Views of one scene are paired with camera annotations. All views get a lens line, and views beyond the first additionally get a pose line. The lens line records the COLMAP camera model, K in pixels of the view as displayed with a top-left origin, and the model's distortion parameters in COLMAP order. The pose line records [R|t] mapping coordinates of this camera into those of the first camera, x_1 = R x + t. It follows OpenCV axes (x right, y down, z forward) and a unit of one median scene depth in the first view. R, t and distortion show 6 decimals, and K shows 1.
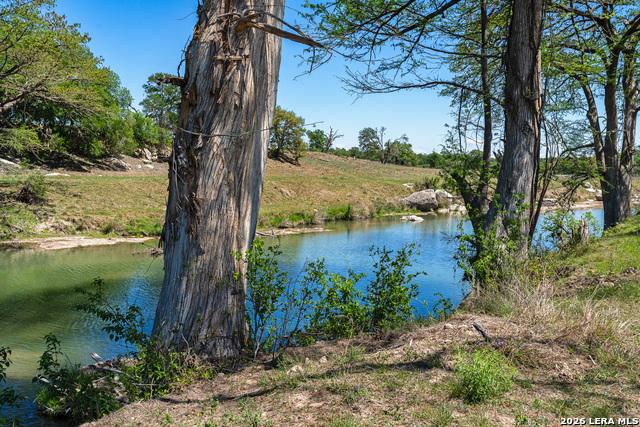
lens RADIAL K [[624.1, 0, 320.3], [0, 624.1, 213.5], [0, 0, 1]] dist [0.003135, 0.000000]
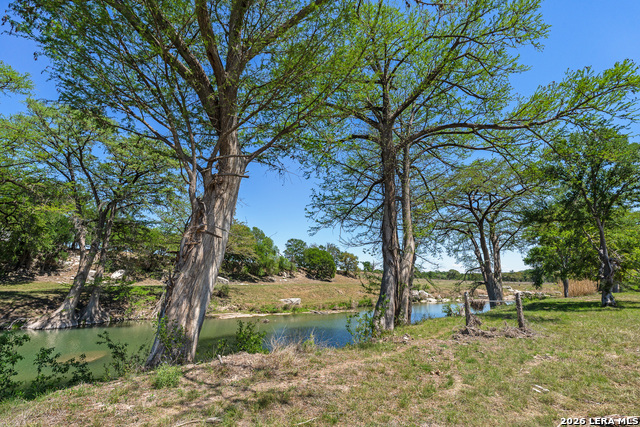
lens RADIAL K [[288.0, 0, 319.3], [0, 288.0, 215.1], [0, 0, 1]] dist [-0.004818, 0.000787]
pose [[0.981040, -0.051386, -0.186869, 0.052798], [-0.004847, 0.957402, -0.288717, -0.001317], [0.193745, 0.284148, 0.939001, -0.006505]]
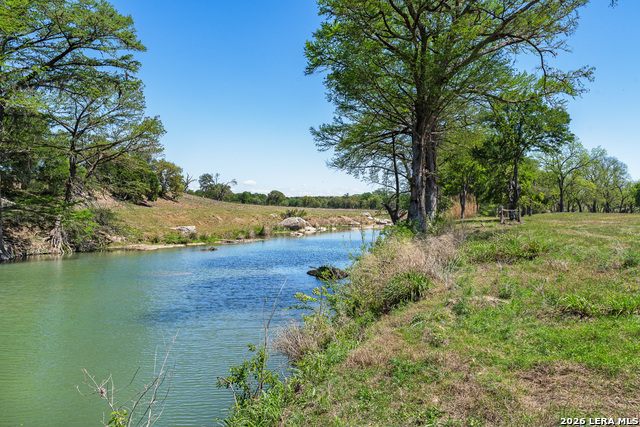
lens RADIAL K [[514.3, 0, 318.7], [0, 514.3, 212.6], [0, 0, 1]] dist [0.001167, -0.004391]
pose [[0.935086, -0.009740, 0.354287, -0.213269], [0.029990, 0.998212, -0.051711, 0.018214], [-0.353150, 0.058979, 0.933706, -0.223587]]
